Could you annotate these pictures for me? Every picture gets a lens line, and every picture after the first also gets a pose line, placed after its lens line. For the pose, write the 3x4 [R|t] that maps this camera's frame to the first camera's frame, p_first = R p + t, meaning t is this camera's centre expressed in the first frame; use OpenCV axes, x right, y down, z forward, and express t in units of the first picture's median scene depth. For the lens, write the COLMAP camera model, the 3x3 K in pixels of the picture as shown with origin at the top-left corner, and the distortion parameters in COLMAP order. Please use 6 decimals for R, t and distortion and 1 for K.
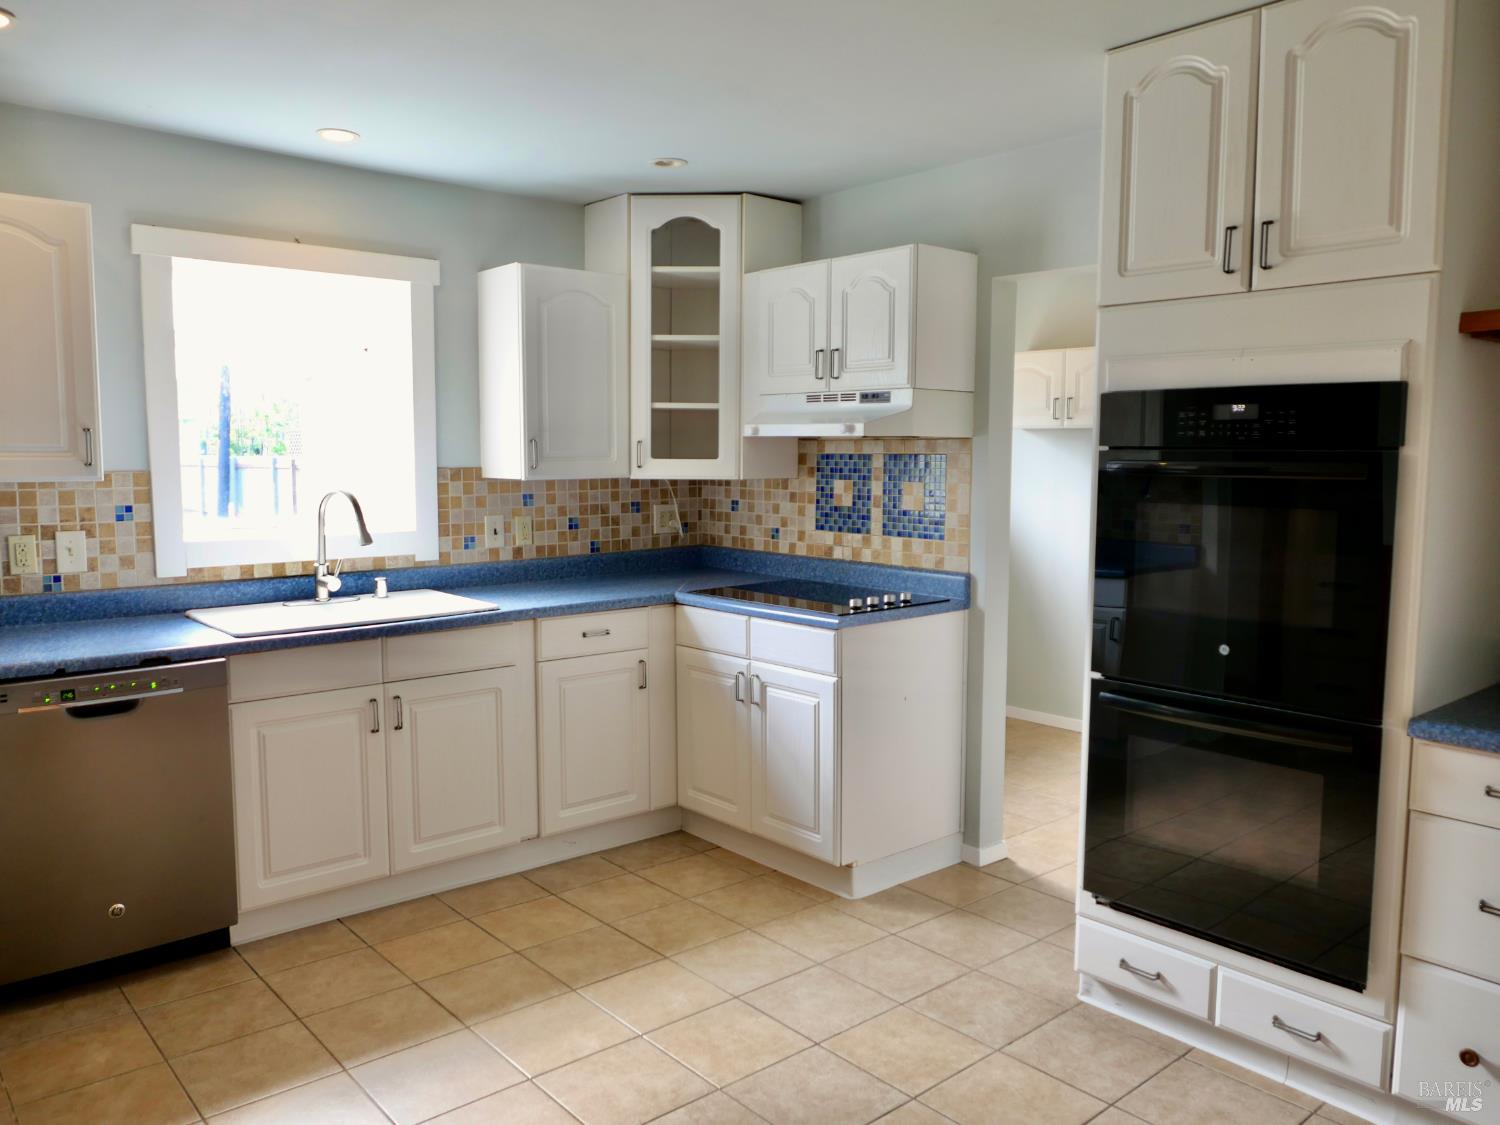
lens RADIAL K [[1100.9, 0, 750.0], [0, 1100.9, 562.5], [0, 0, 1]] dist [-0.045127, 0.044534]
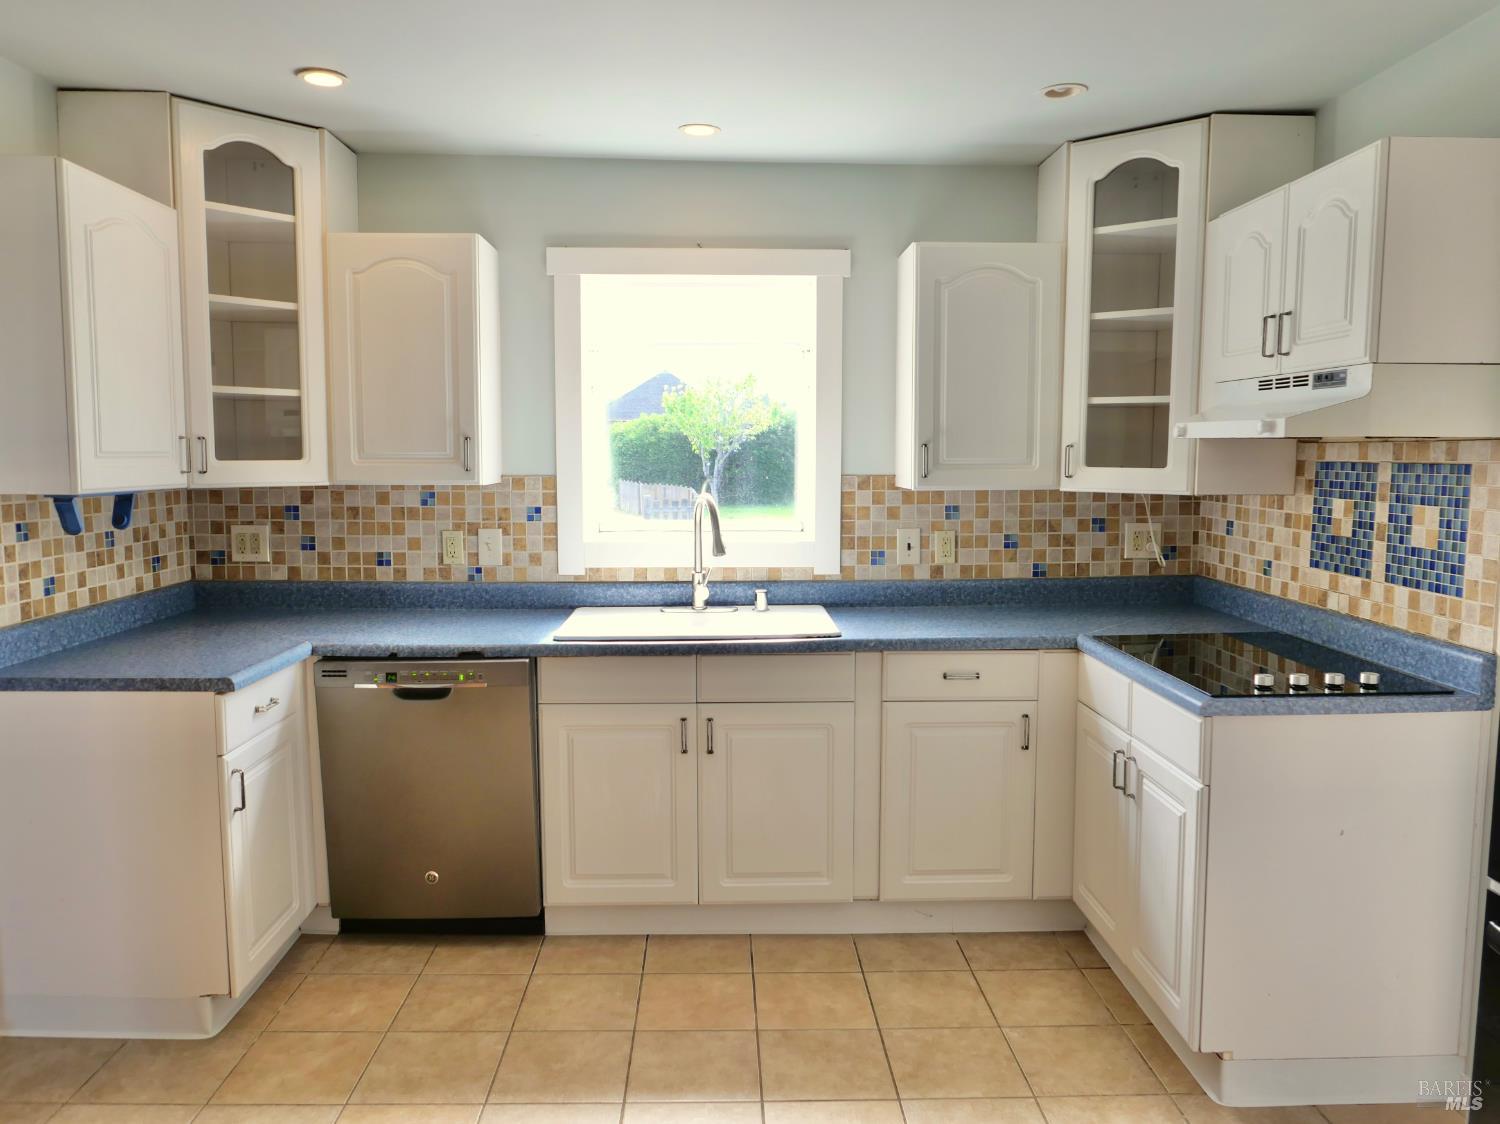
lens RADIAL K [[1078.8, 0, 763.9], [0, 1078.8, 560.3], [0, 0, 1]] dist [-0.042041, 0.035227]
pose [[0.782015, 0.059490, -0.620414, 0.232071], [-0.060314, 0.997986, 0.019671, -0.028419], [0.620335, 0.022037, 0.784027, 0.248019]]
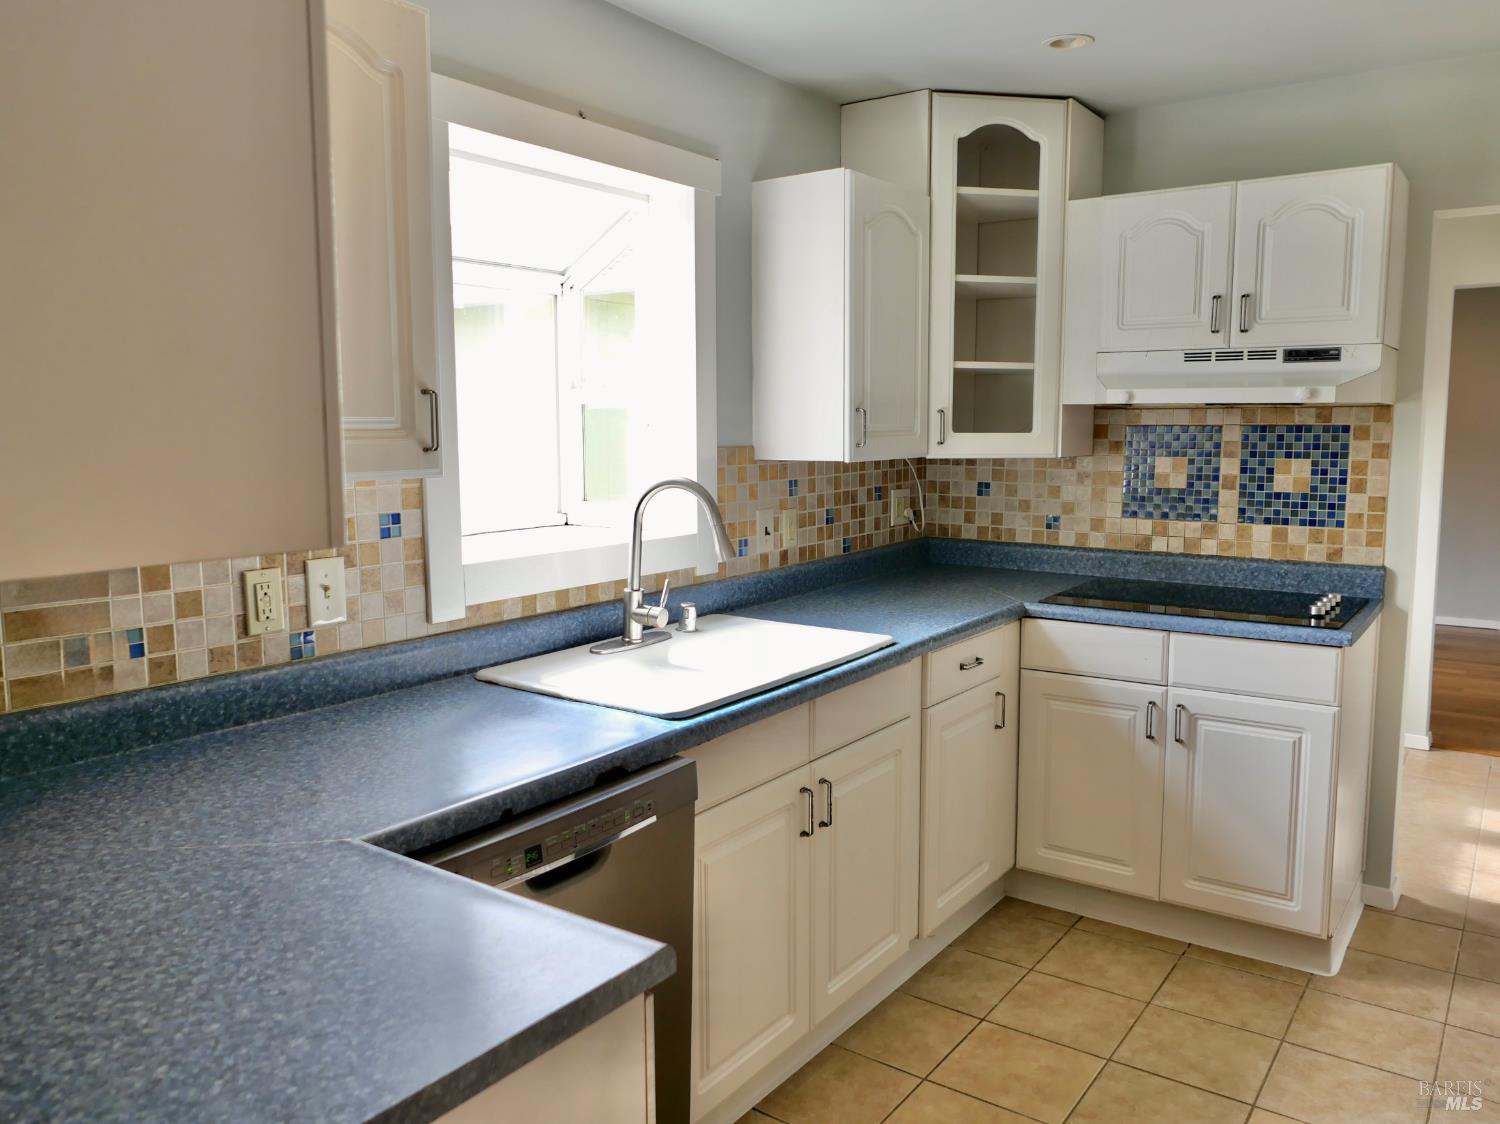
lens RADIAL K [[1092.7, 0, 761.4], [0, 1092.7, 560.9], [0, 0, 1]] dist [-0.034699, 0.003333]
pose [[0.974735, -0.035438, 0.220534, -0.420178], [0.030031, 0.999162, 0.027820, -0.029915], [-0.221335, -0.020494, 0.974982, 0.280812]]
